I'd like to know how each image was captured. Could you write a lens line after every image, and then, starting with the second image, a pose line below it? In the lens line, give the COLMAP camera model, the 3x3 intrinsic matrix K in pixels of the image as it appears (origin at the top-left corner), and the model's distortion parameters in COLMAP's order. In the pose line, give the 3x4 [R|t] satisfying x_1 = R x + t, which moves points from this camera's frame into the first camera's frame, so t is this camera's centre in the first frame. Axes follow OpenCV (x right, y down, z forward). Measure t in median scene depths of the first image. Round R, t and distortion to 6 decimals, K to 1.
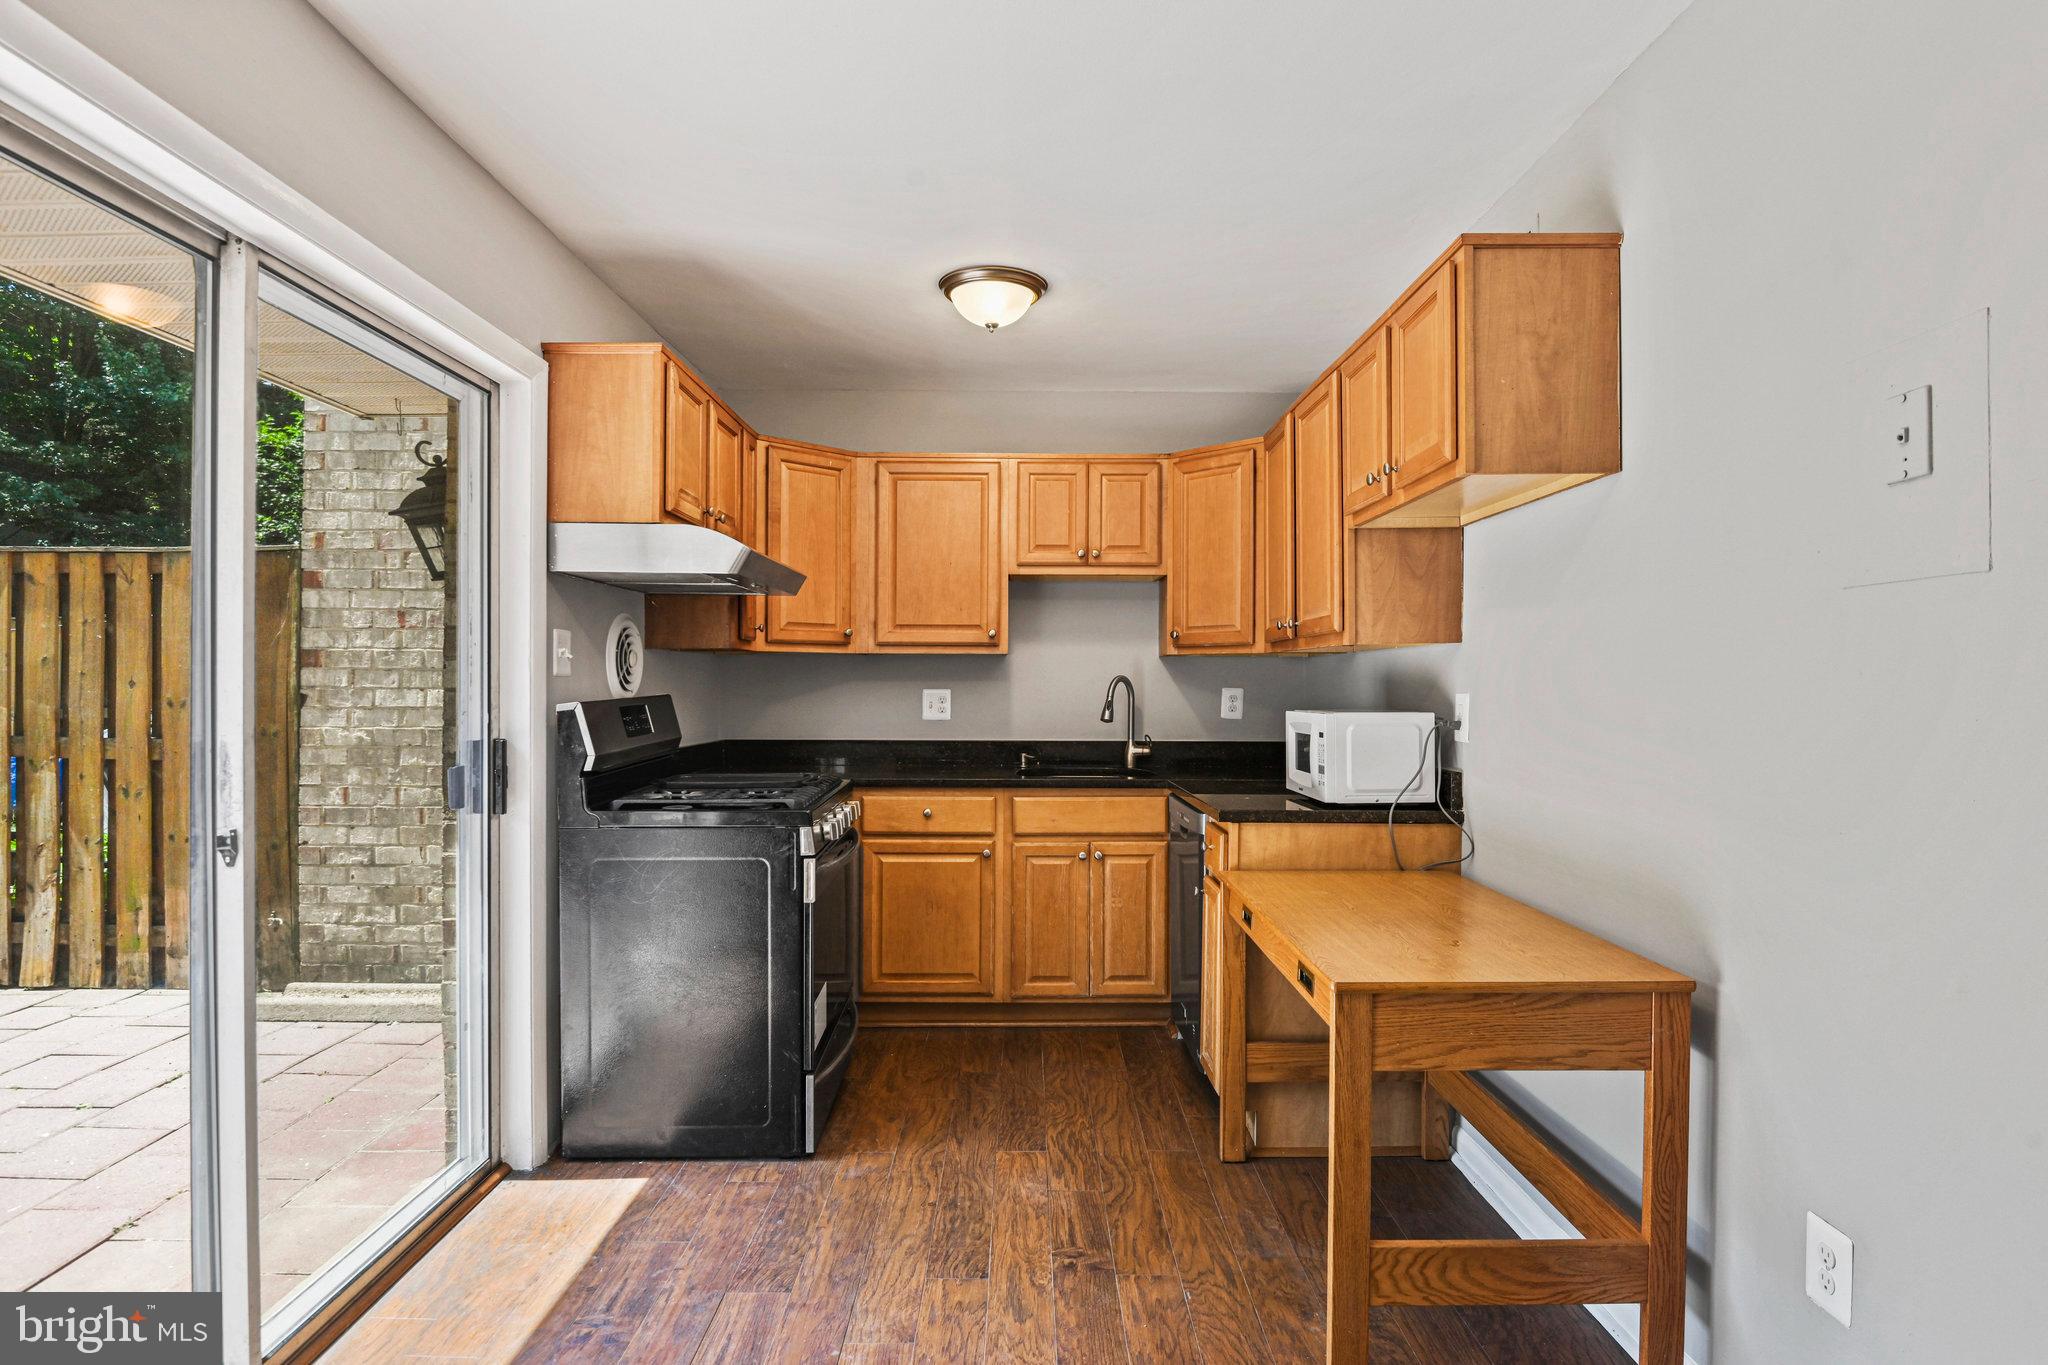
lens RADIAL K [[1113.0, 0, 1025.3], [0, 1113.0, 680.7], [0, 0, 1]] dist [-0.002077, -0.000660]
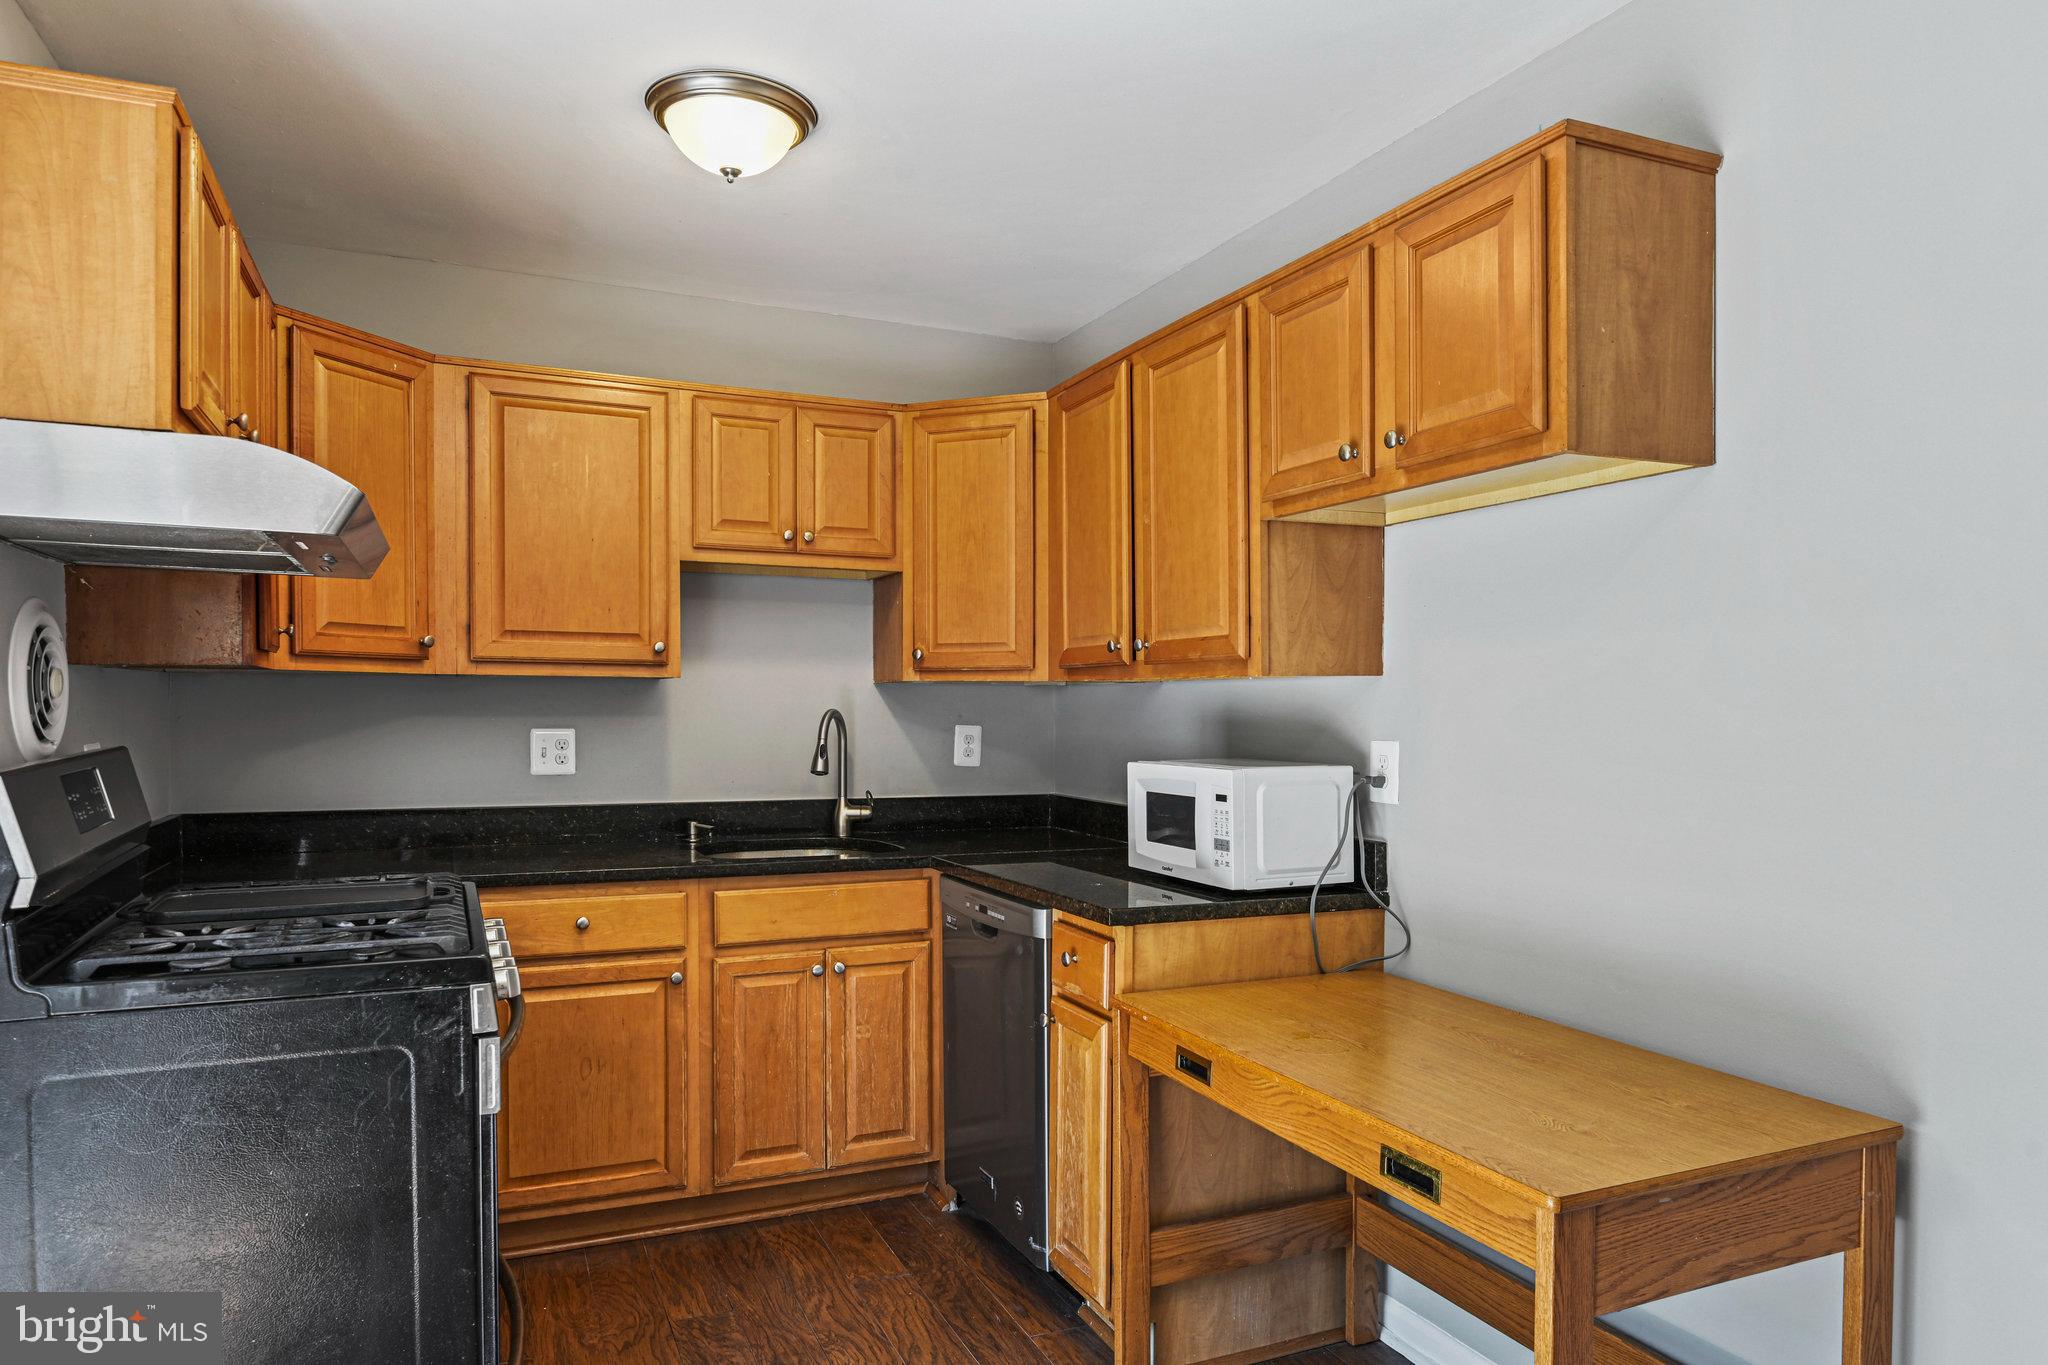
lens RADIAL K [[1304.3, 0, 1029.4], [0, 1304.3, 731.1], [0, 0, 1]] dist [-0.002925, -0.009777]
pose [[0.915221, -0.005016, 0.402921, -0.194969], [-0.004405, 0.999738, 0.022452, -0.014201], [-0.402928, -0.022324, 0.914959, 0.255020]]
